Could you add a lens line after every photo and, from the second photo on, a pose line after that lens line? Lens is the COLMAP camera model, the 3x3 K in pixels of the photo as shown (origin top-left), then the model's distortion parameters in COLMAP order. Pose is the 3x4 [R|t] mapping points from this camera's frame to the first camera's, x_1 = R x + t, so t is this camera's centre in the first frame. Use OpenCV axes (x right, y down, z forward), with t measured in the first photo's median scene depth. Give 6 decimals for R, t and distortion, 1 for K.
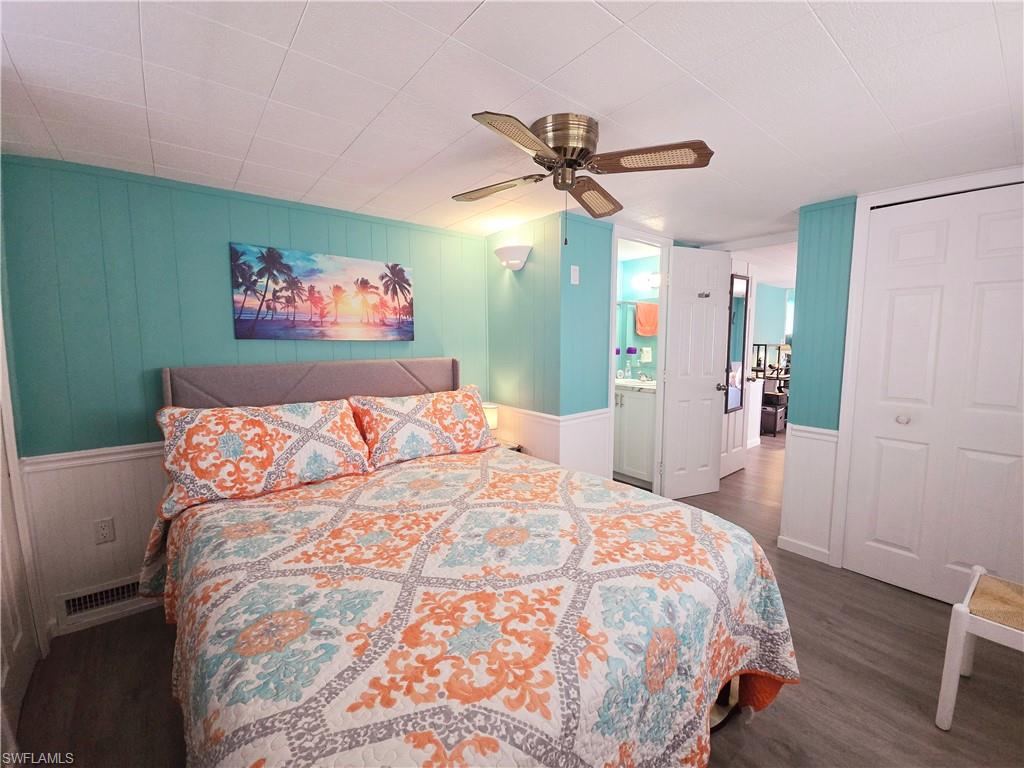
lens RADIAL K [[418.1, 0, 521.4], [0, 418.1, 380.1], [0, 0, 1]] dist [0.001800, -0.002653]
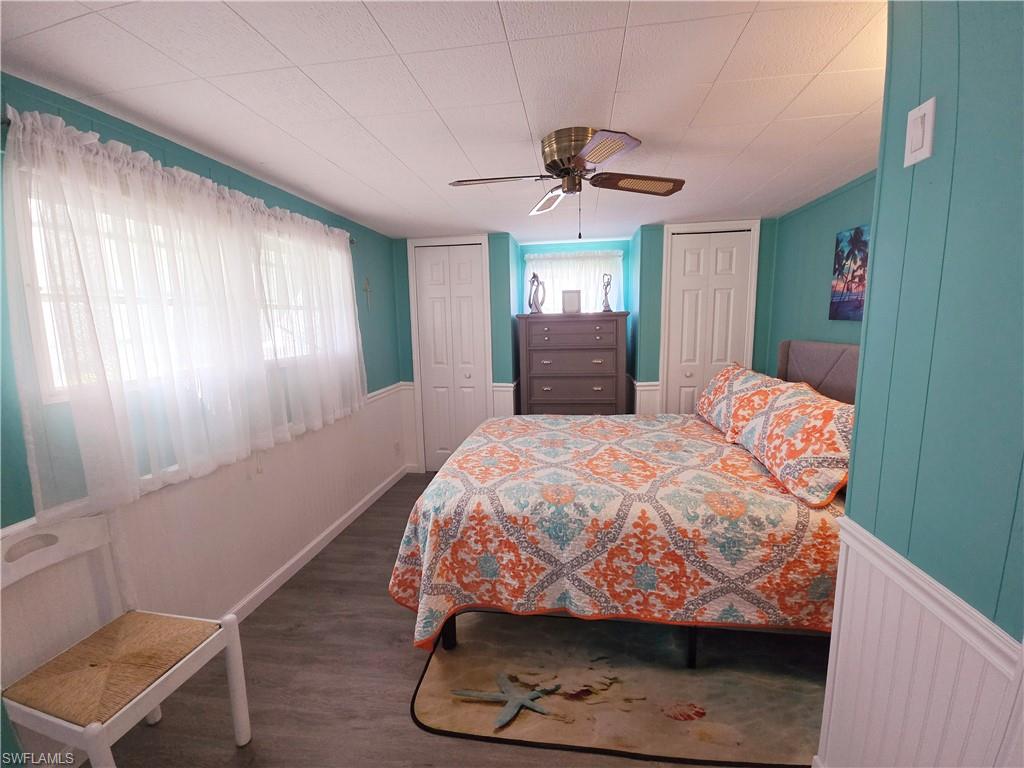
lens RADIAL K [[418.1, 0, 518.5], [0, 418.1, 378.8], [0, 0, 1]] dist [0.001800, -0.002653]
pose [[-0.733668, 0.109645, -0.670604, 0.669305], [-0.048323, 0.975978, 0.212441, -0.132605], [0.677788, 0.188267, -0.710746, 1.179270]]
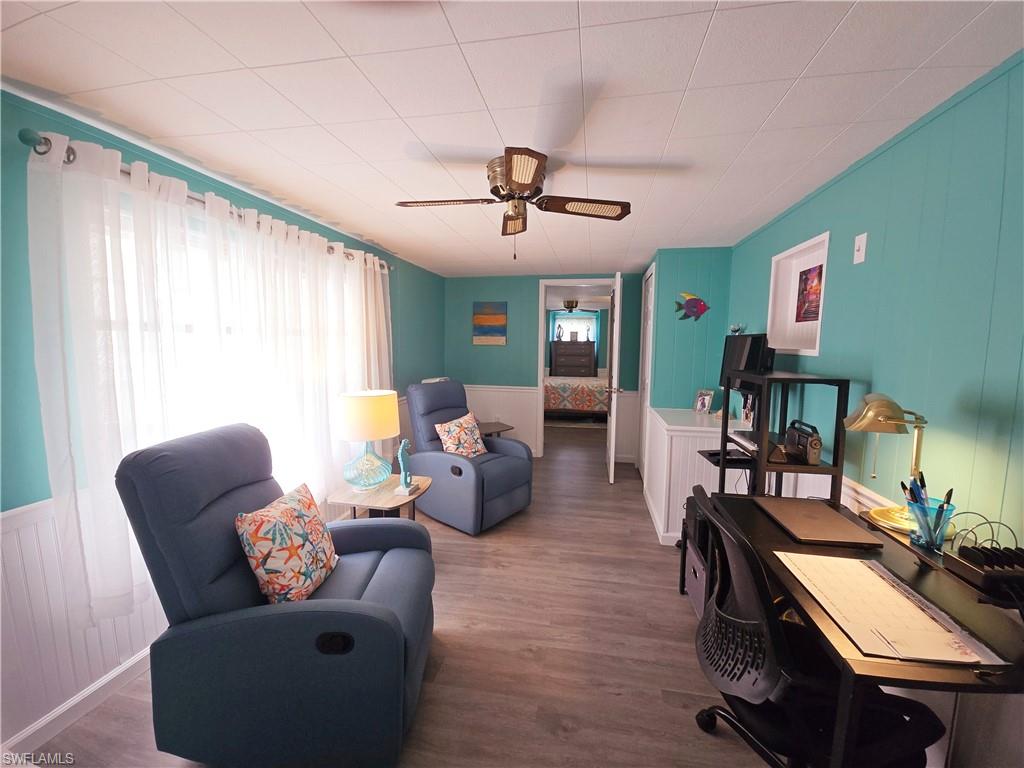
lens RADIAL K [[418.1, 0, 512.5], [0, 418.1, 384.2], [0, 0, 1]] dist [0.001800, -0.002653]
pose [[-0.769842, 0.054128, -0.635935, 2.382783], [-0.078851, 0.980697, 0.178928, -0.305702], [0.633345, 0.187891, -0.750714, 2.792318]]
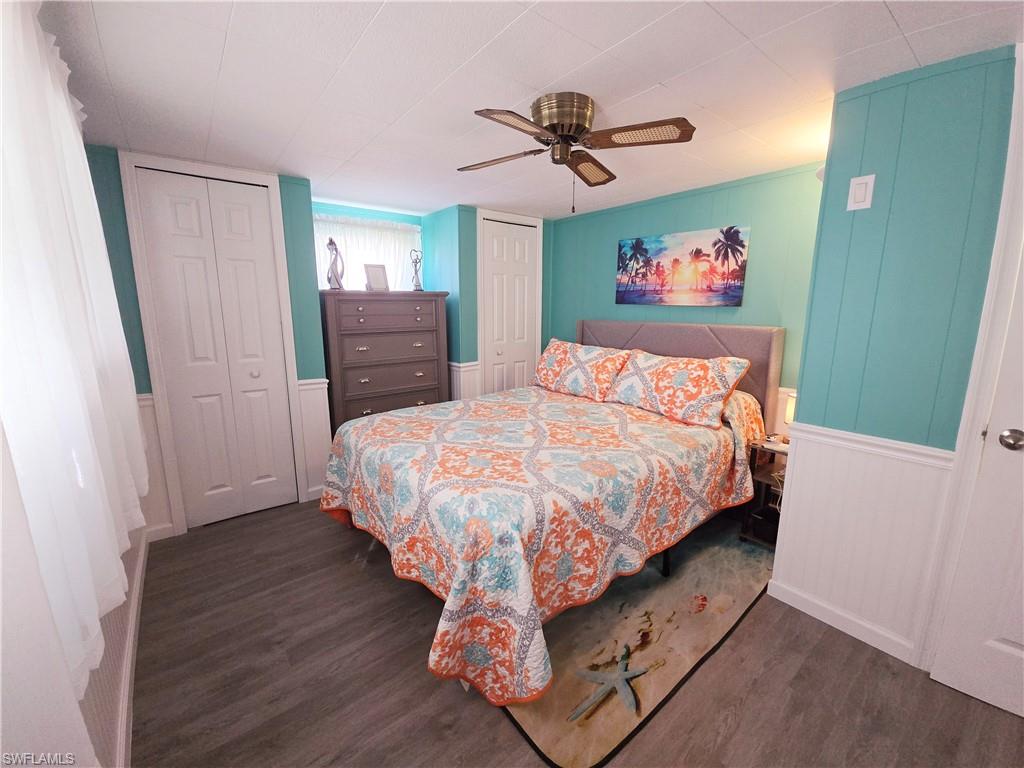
lens RADIAL K [[418.1, 0, 522.0], [0, 418.1, 380.0], [0, 0, 1]] dist [0.001800, -0.002653]
pose [[-0.006013, 0.178397, -0.983940, 0.835761], [-0.106838, 0.978211, 0.178012, -0.057006], [0.994258, 0.106193, 0.013178, 0.619403]]
